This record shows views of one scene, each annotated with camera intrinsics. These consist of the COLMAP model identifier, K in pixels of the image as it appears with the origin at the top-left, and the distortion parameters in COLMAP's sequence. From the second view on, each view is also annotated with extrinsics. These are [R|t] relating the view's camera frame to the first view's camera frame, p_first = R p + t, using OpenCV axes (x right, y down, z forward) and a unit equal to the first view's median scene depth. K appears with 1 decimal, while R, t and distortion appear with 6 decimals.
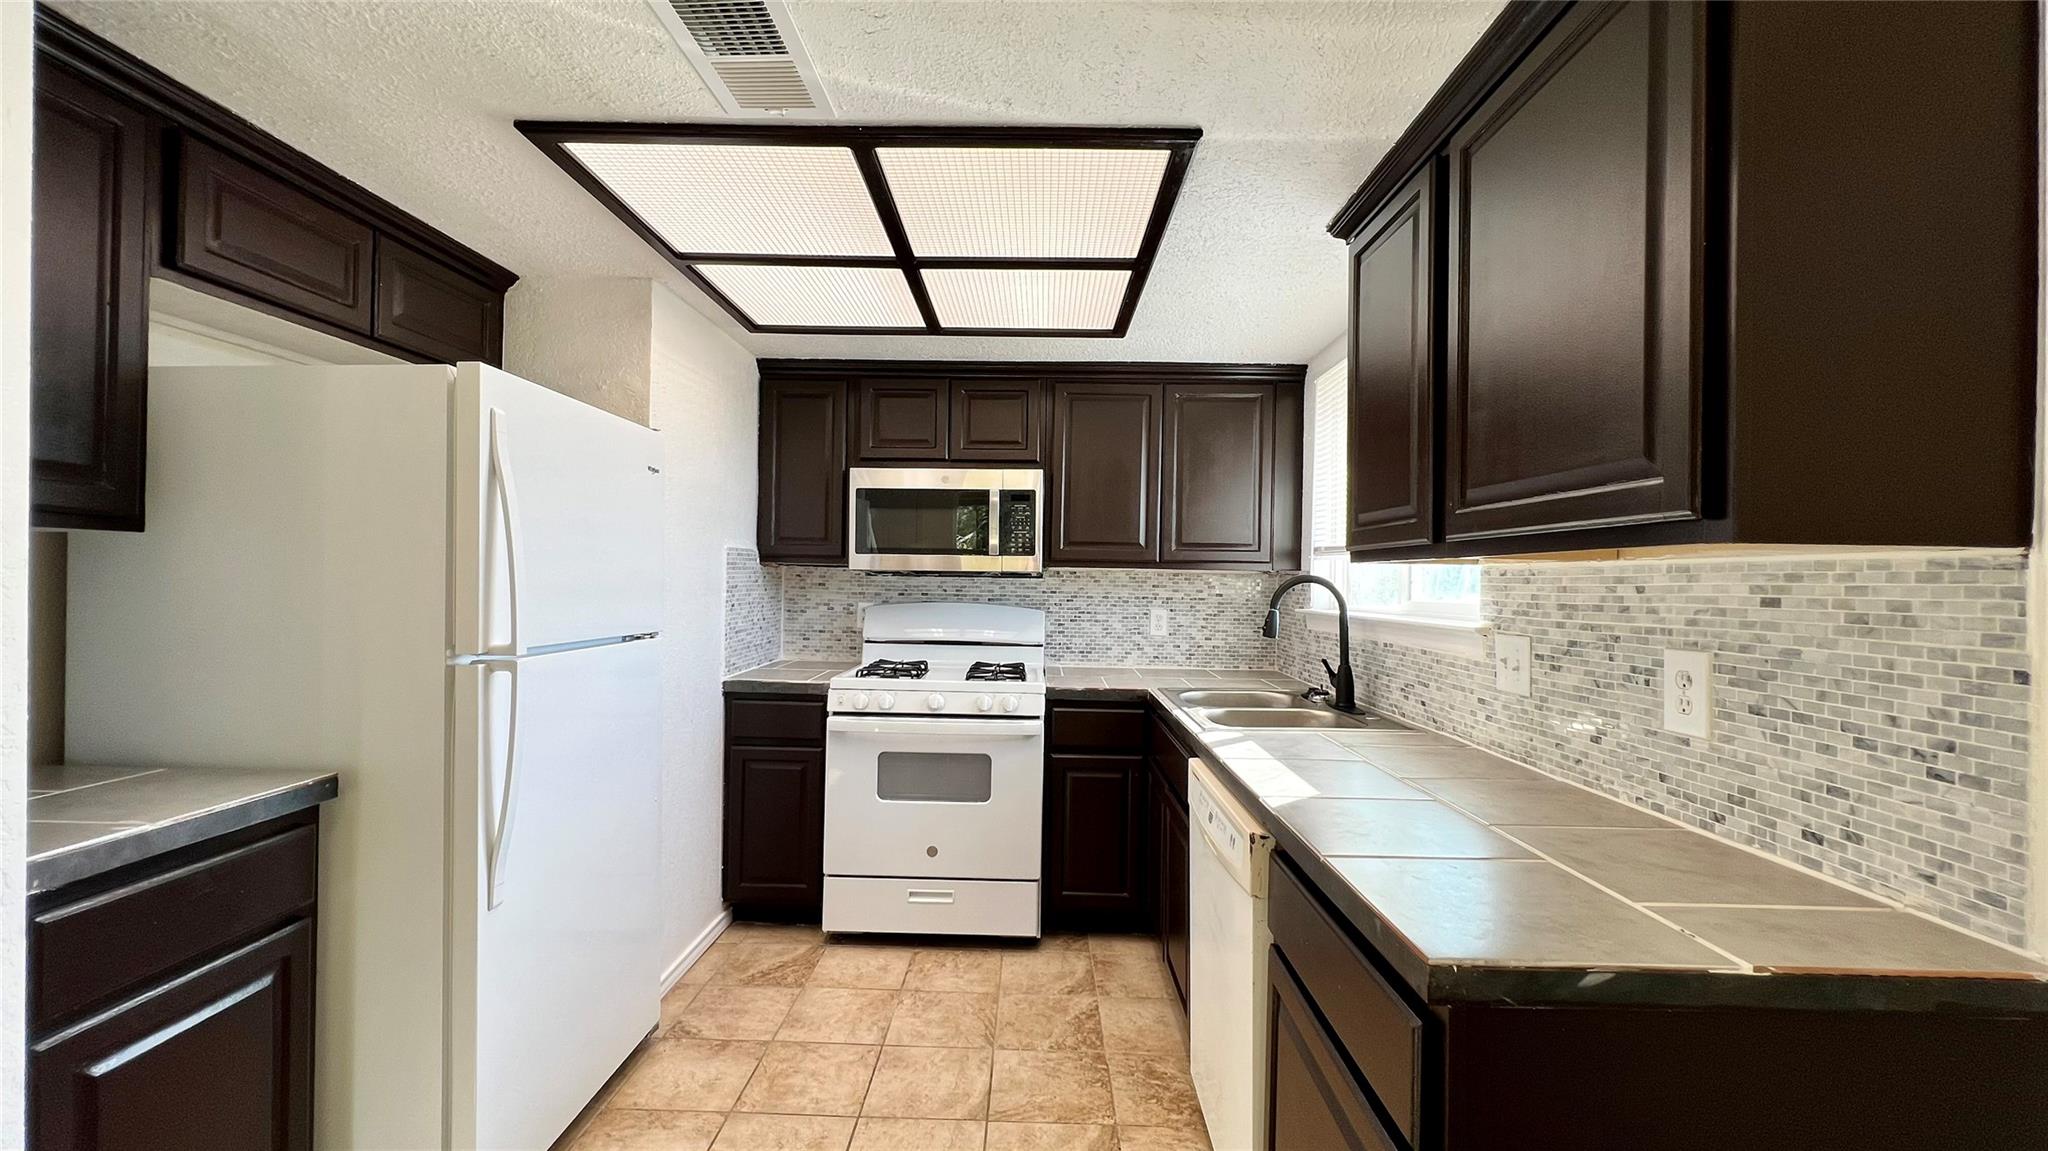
lens RADIAL K [[825.6, 0, 1025.4], [0, 825.6, 573.9], [0, 0, 1]] dist [-0.000069, 0.000380]
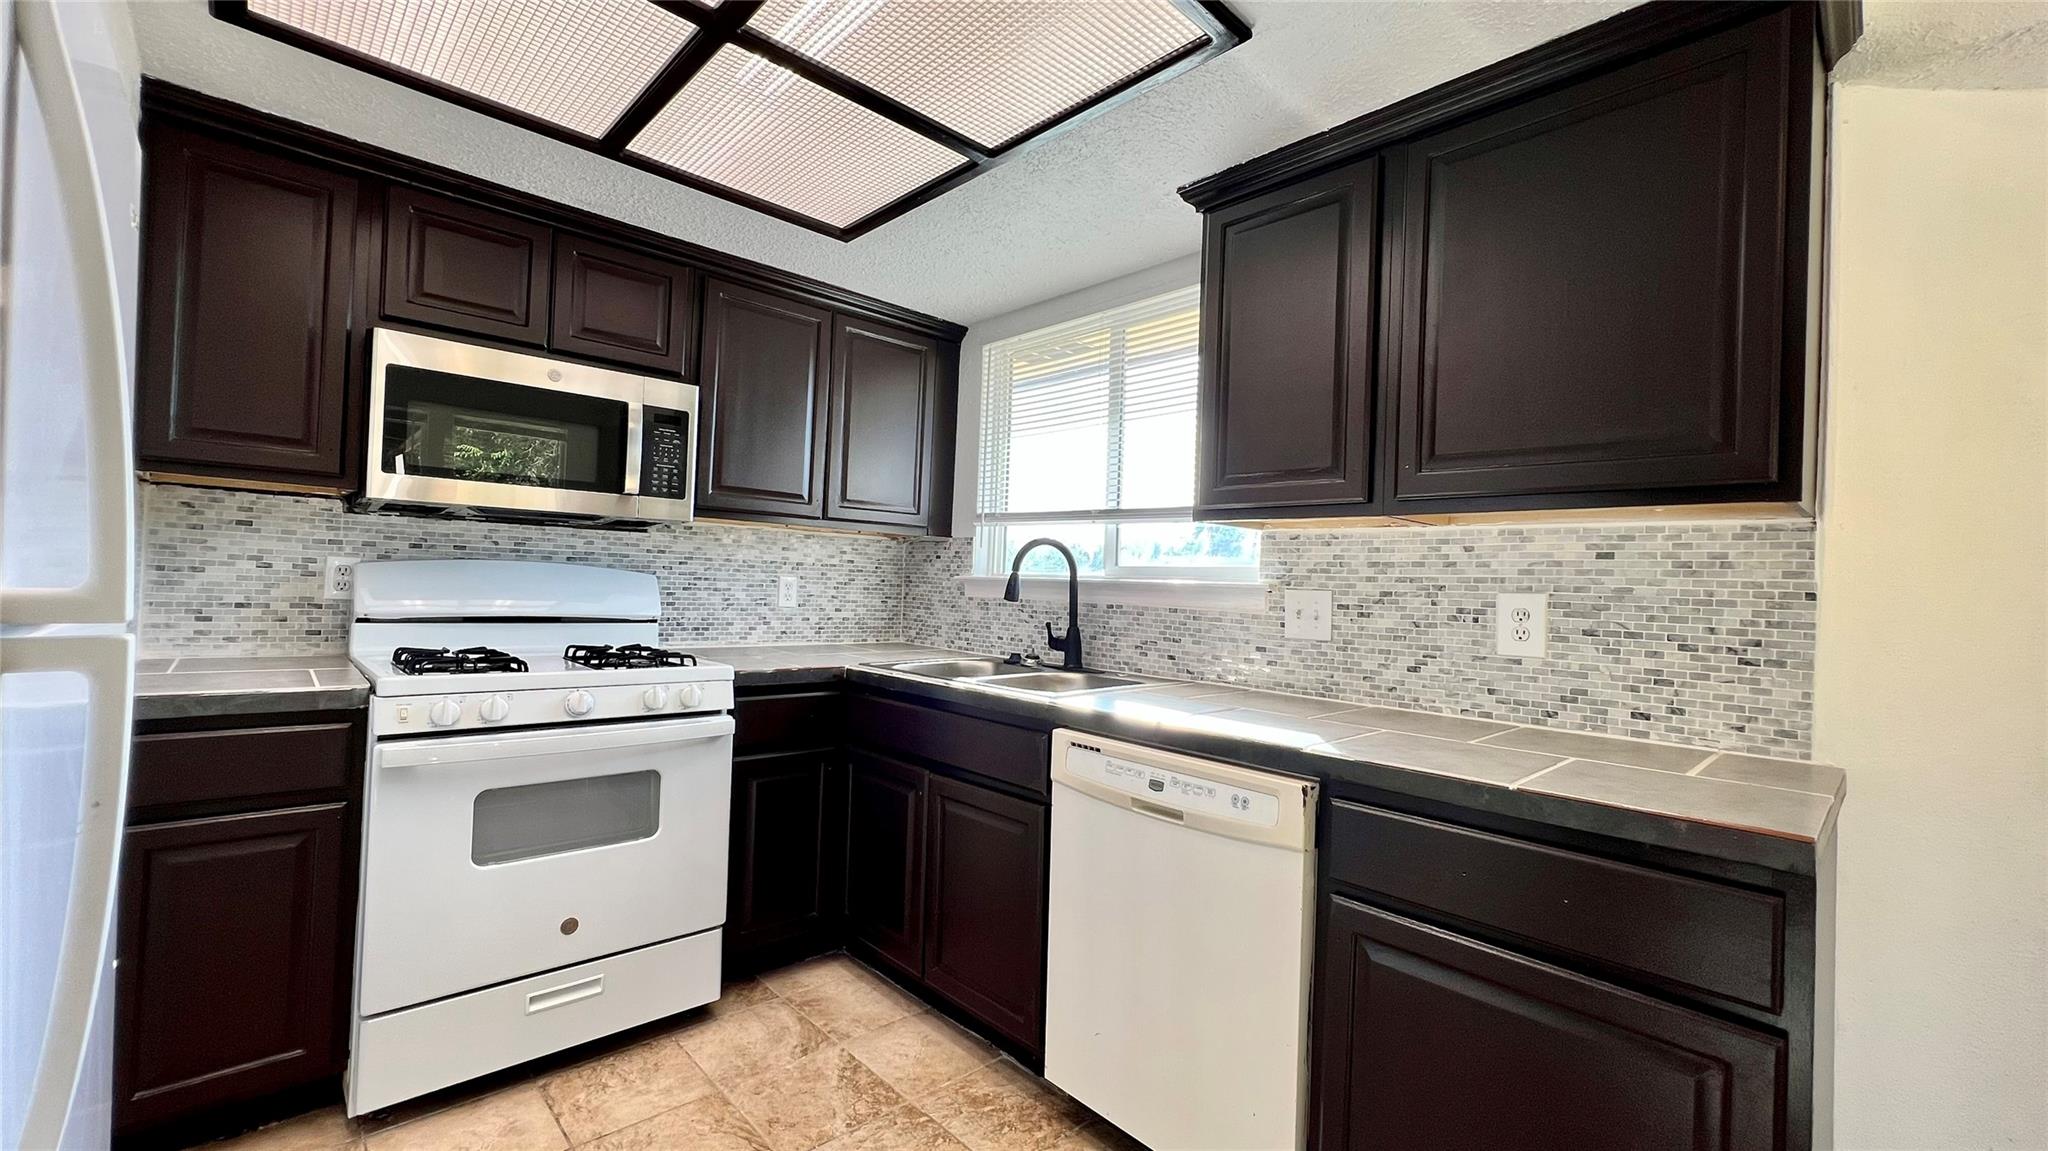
lens RADIAL K [[826.1, 0, 1020.8], [0, 826.1, 572.5], [0, 0, 1]] dist [-0.000724, -0.000136]
pose [[0.720269, 0.019864, 0.693411, -0.409814], [-0.030731, 0.999522, 0.003289, 0.045940], [-0.693014, -0.023678, 0.720535, 0.346092]]
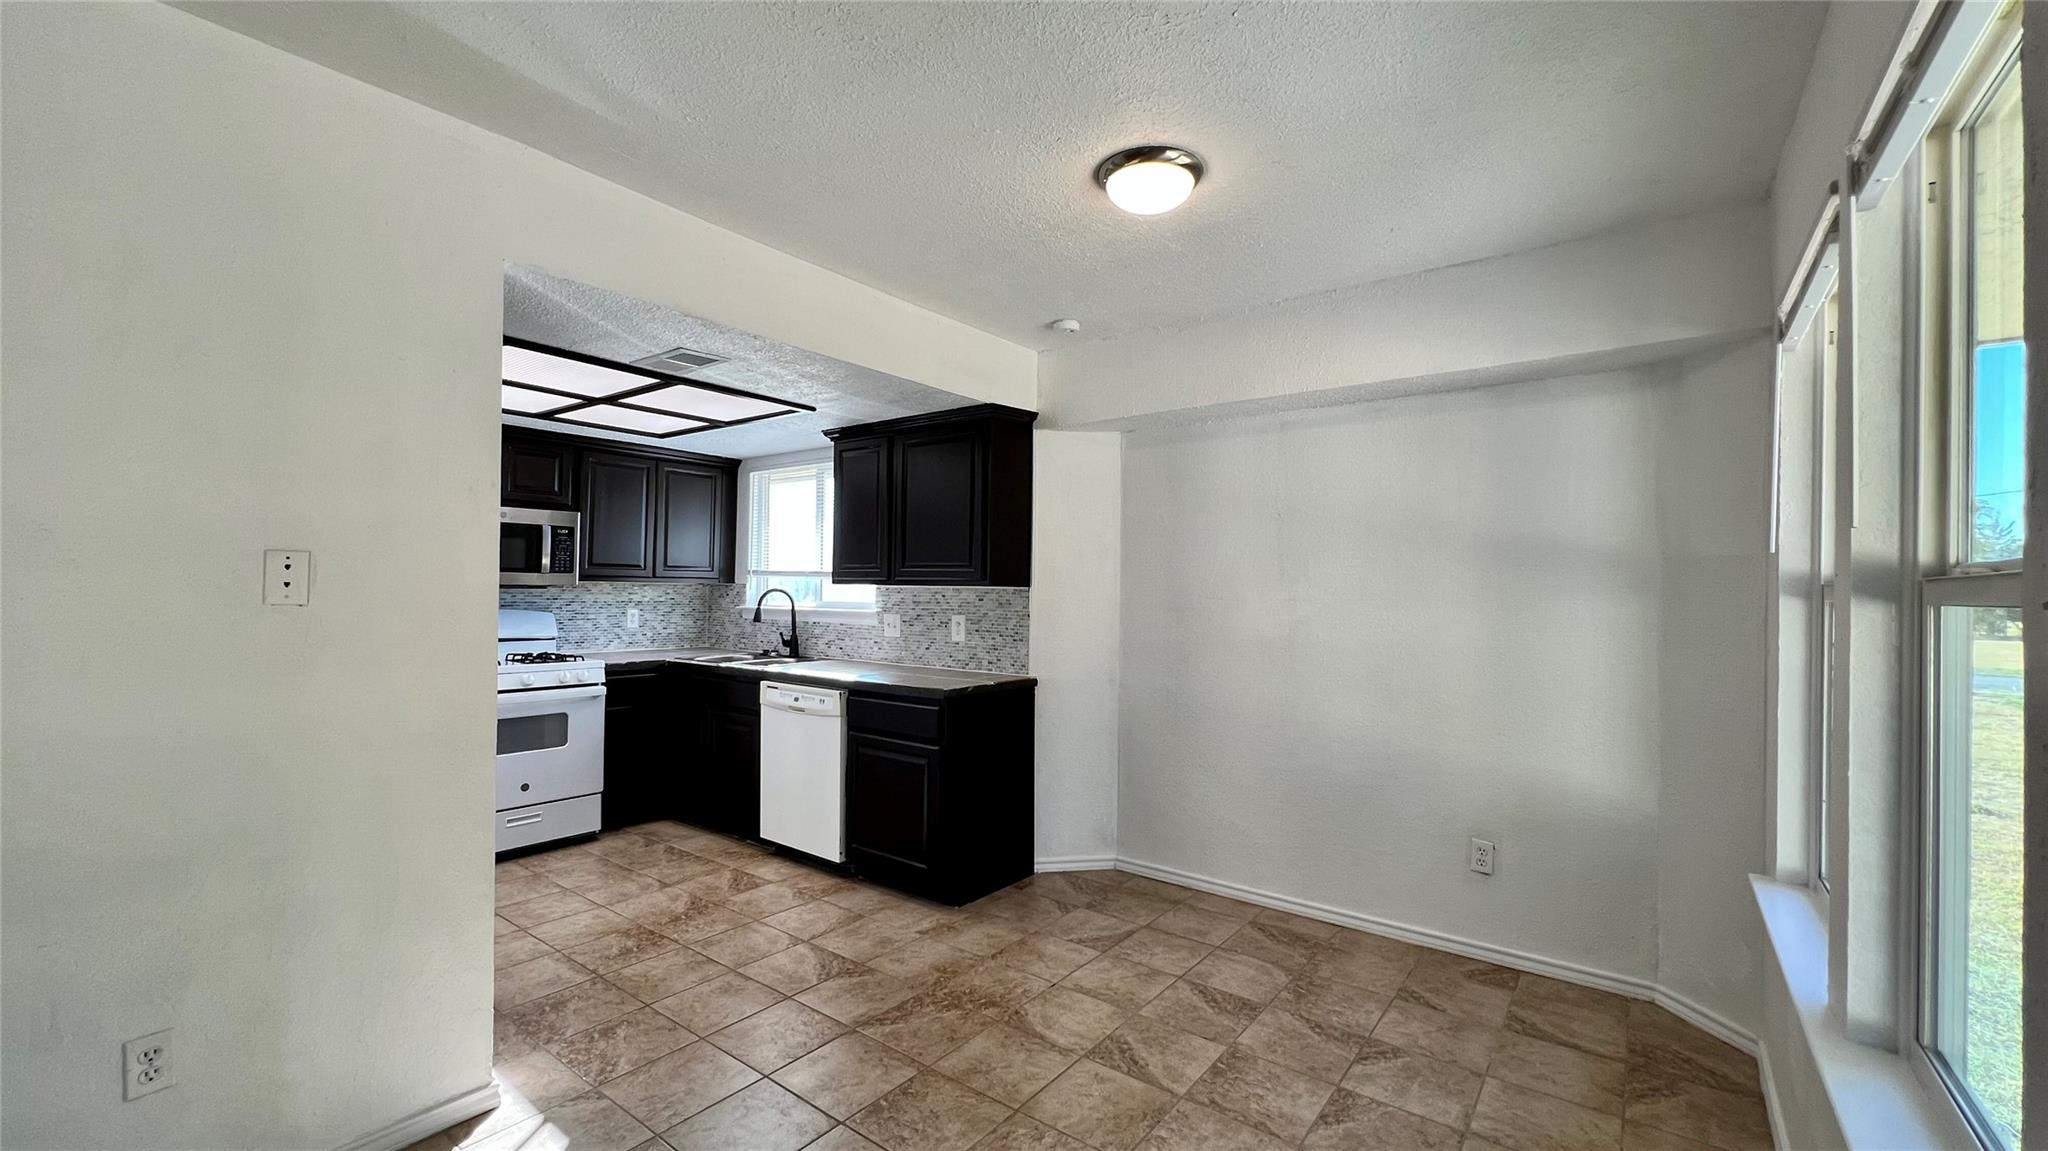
lens RADIAL K [[826.1, 0, 1020.8], [0, 826.1, 572.5], [0, 0, 1]] dist [-0.000724, -0.000136]
pose [[0.594564, 0.007512, 0.804013, -0.945895], [-0.009154, 0.999955, -0.002574, -0.038349], [-0.803996, -0.005829, 0.594606, -0.637214]]
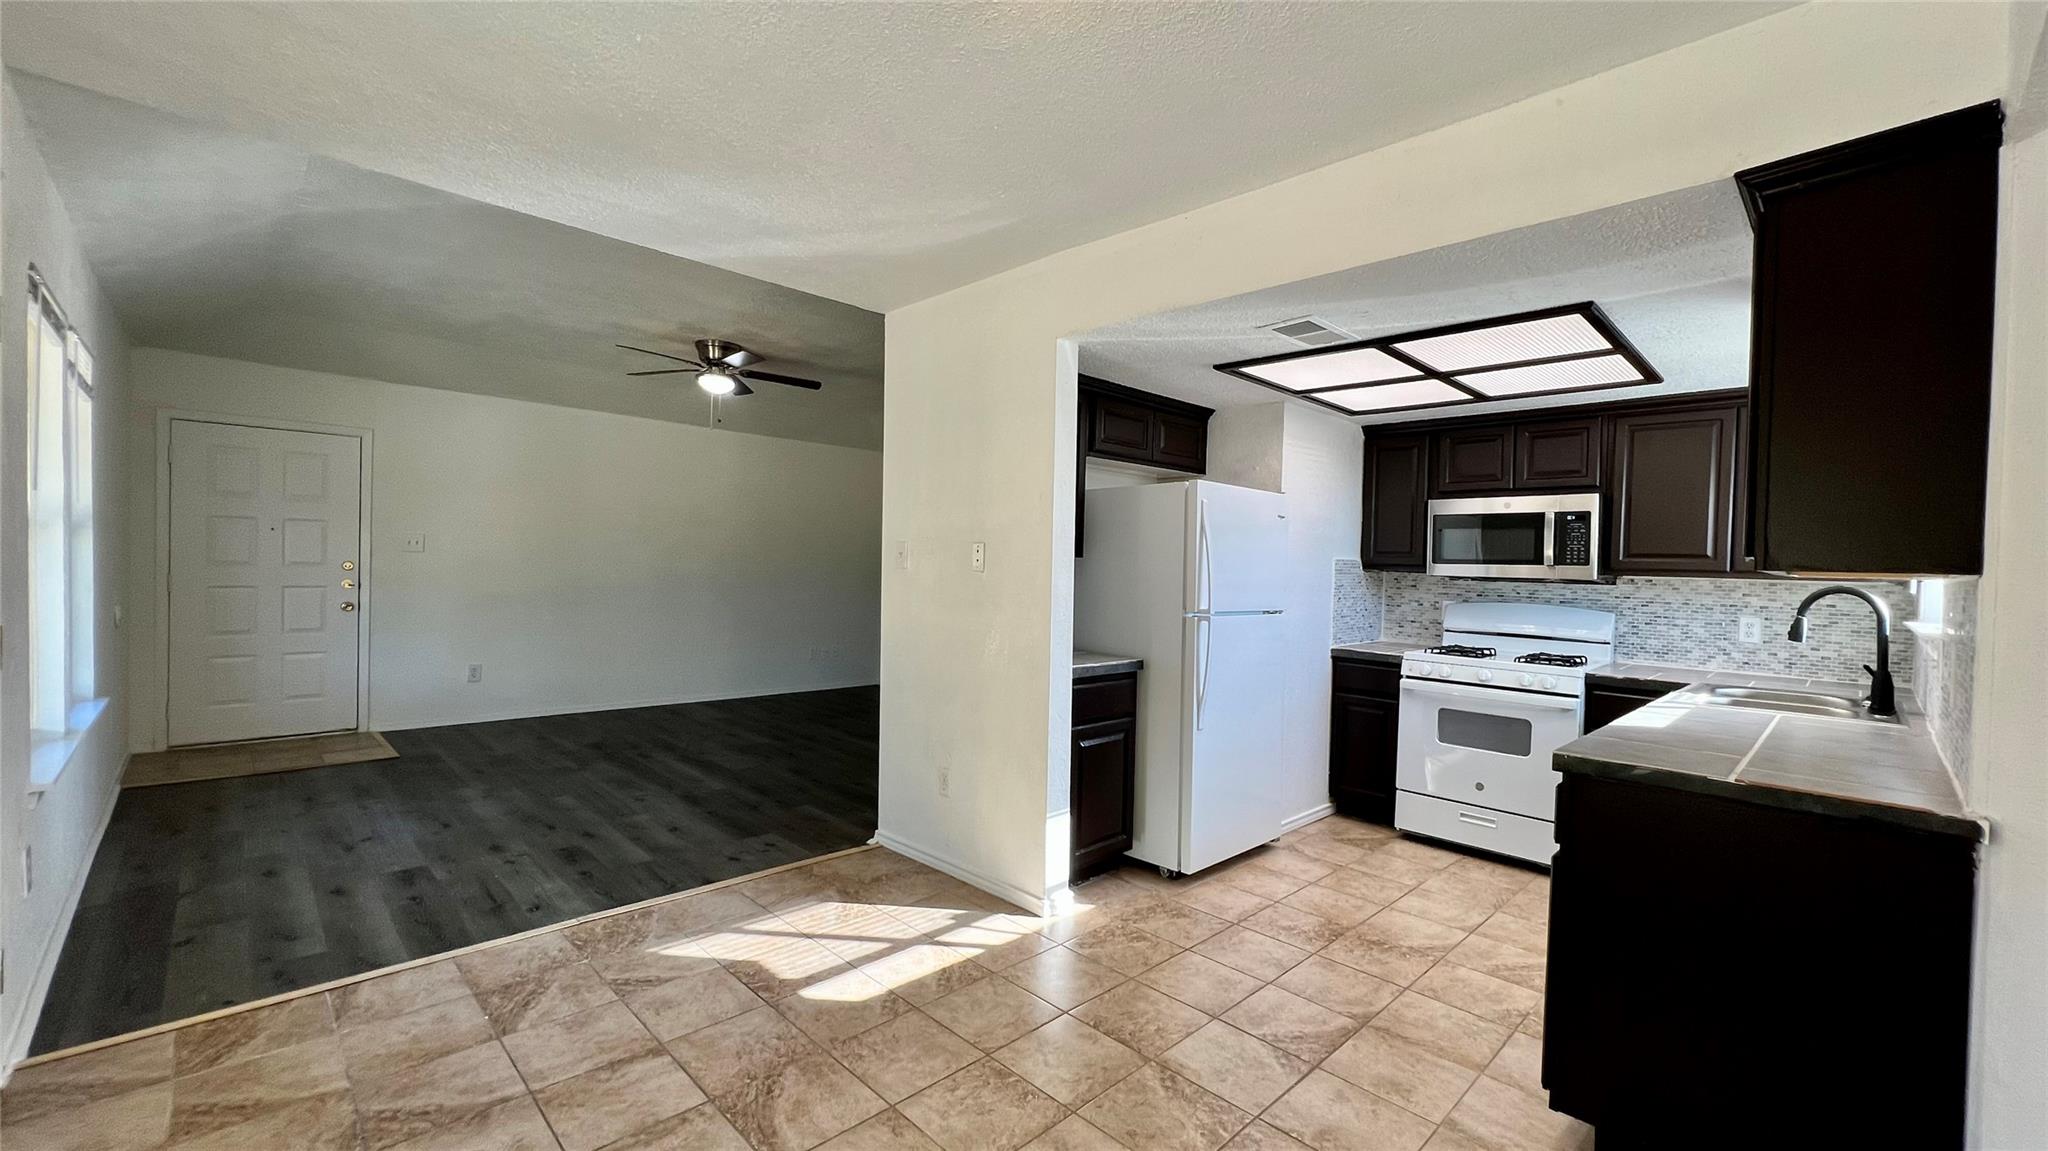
lens RADIAL K [[825.6, 0, 1025.4], [0, 825.6, 573.9], [0, 0, 1]] dist [-0.000069, 0.000380]
pose [[0.711743, 0.011918, -0.702339, 0.384279], [-0.013439, 0.999904, 0.003349, -0.004621], [0.702311, 0.007056, 0.711835, -0.608265]]
